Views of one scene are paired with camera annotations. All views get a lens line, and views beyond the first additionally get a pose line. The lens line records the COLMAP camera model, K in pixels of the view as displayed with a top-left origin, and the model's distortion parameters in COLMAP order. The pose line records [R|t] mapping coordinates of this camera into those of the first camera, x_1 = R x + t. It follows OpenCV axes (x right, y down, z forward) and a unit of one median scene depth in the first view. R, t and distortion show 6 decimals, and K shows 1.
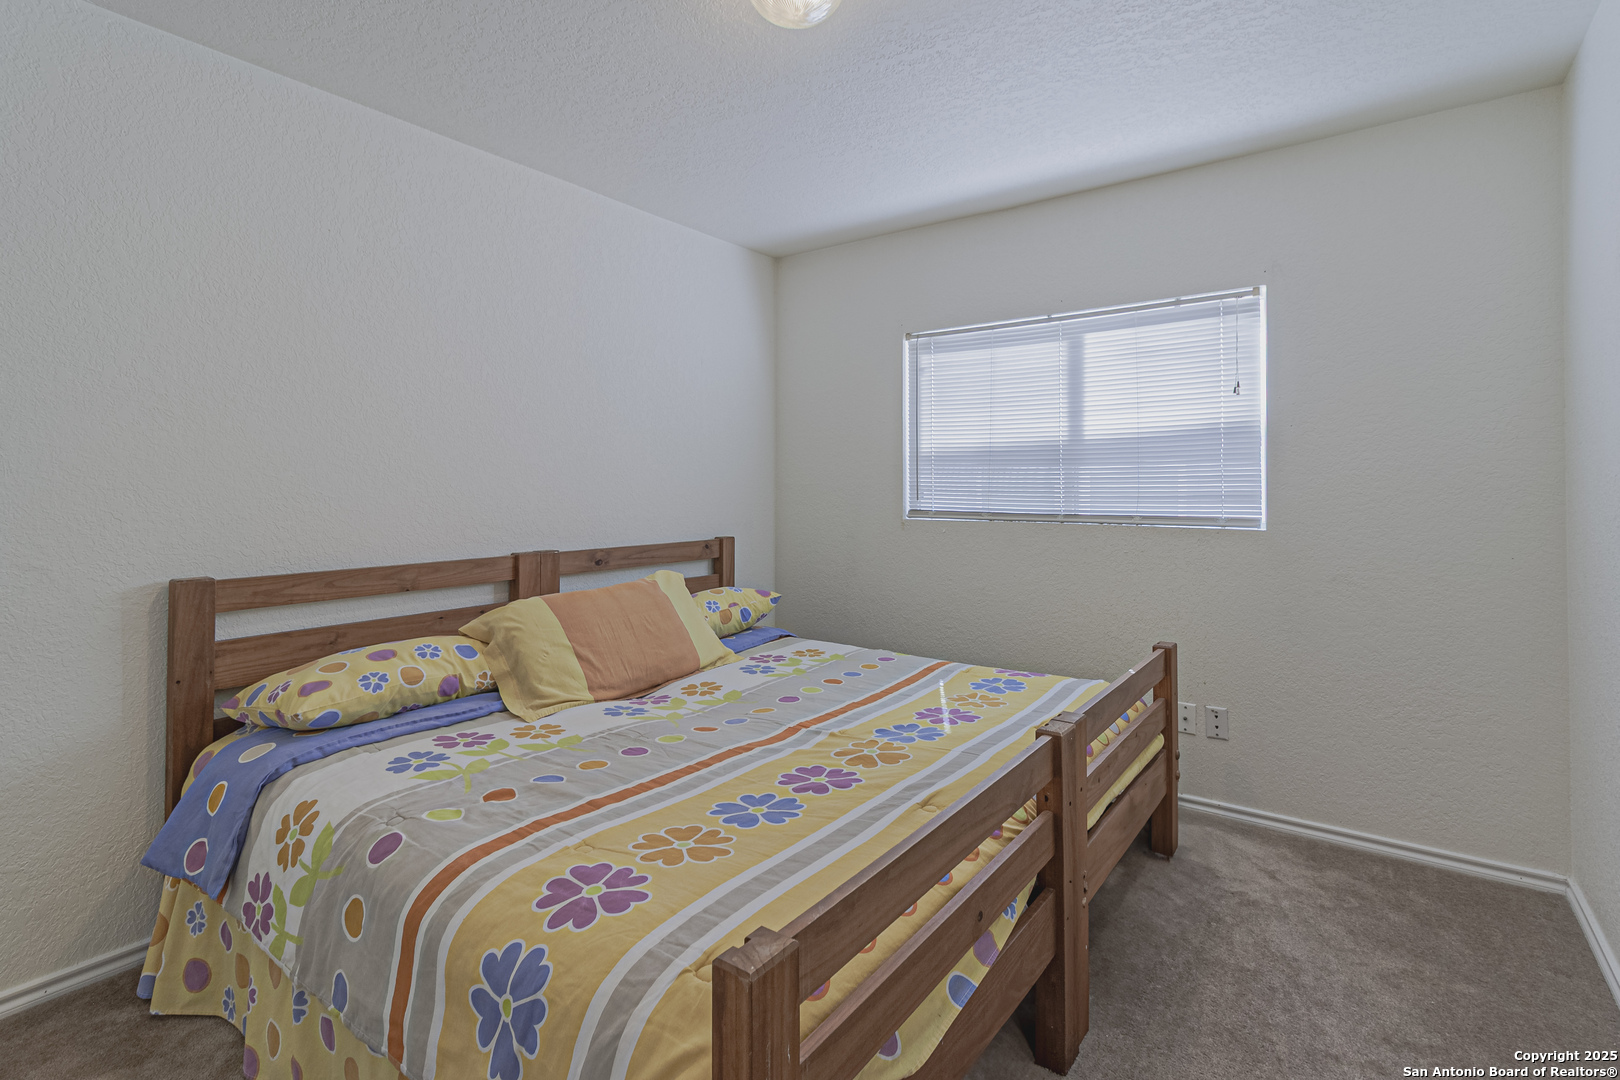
lens RADIAL K [[766.6, 0, 807.6], [0, 766.6, 464.5], [0, 0, 1]] dist [-0.002056, -0.000199]
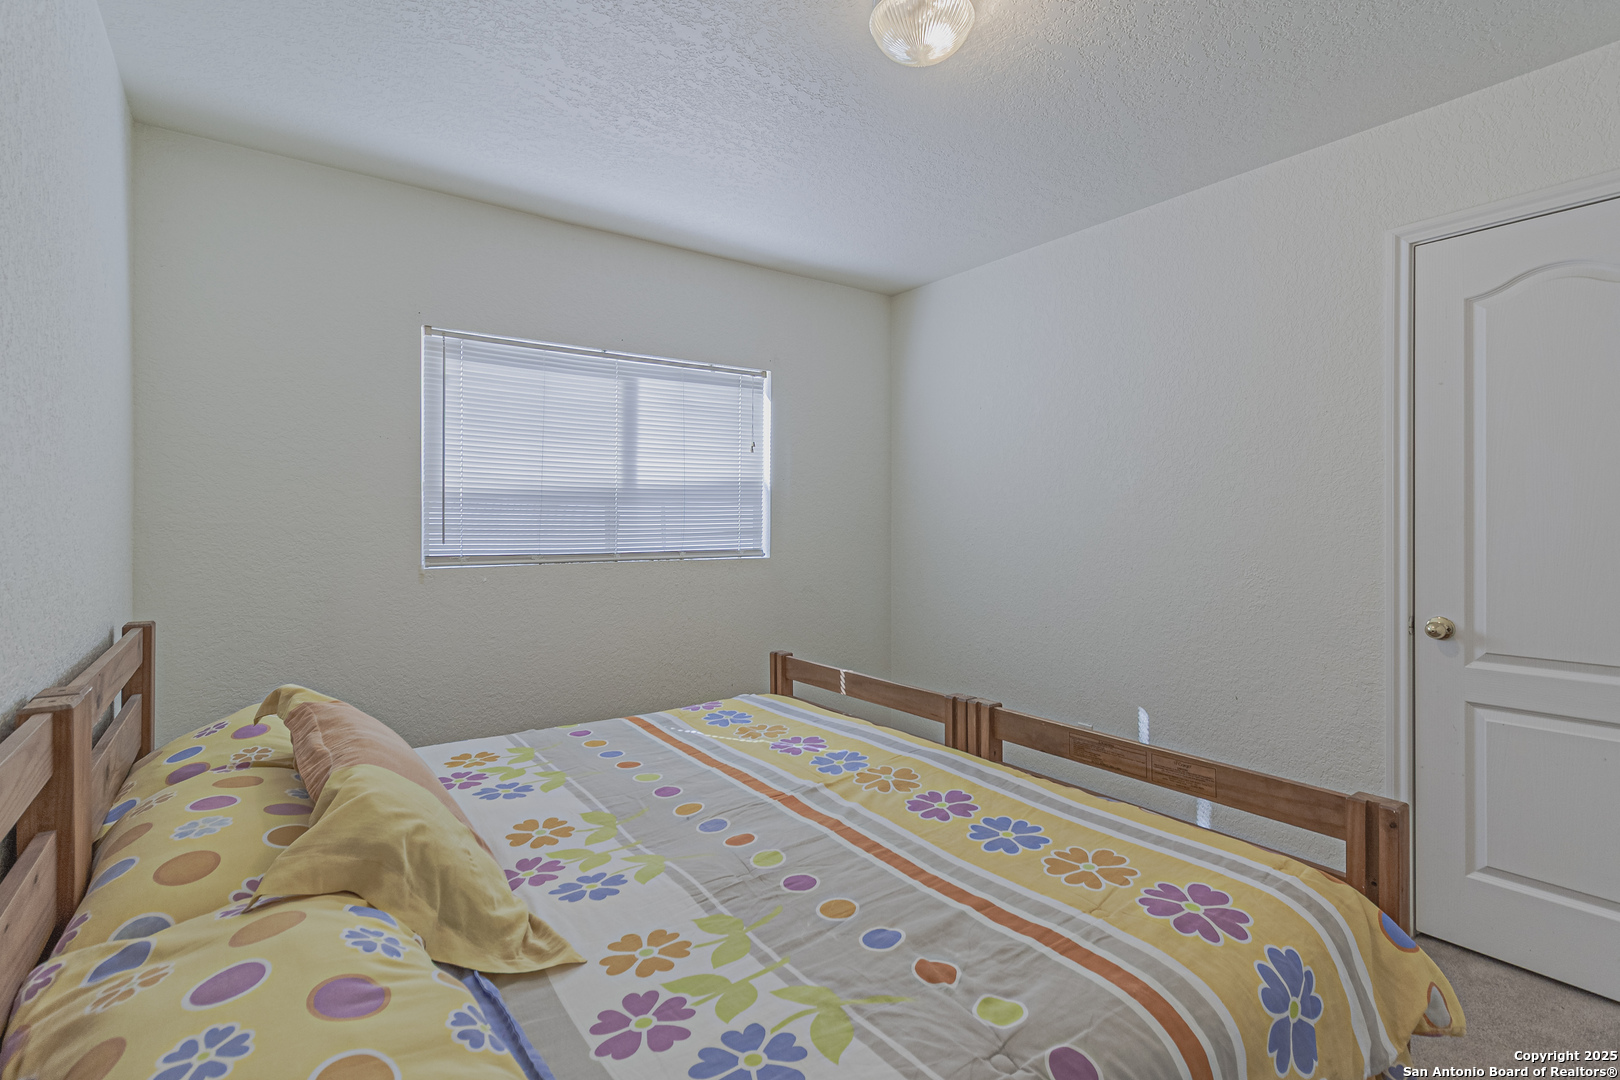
lens RADIAL K [[783.0, 0, 810.1], [0, 783.0, 503.6], [0, 0, 1]] dist [0.002681, 0.000158]
pose [[0.296817, 0.021459, 0.954693, -0.648892], [-0.025233, 0.999575, -0.014623, 0.010556], [-0.954601, -0.019749, 0.297232, 0.520151]]
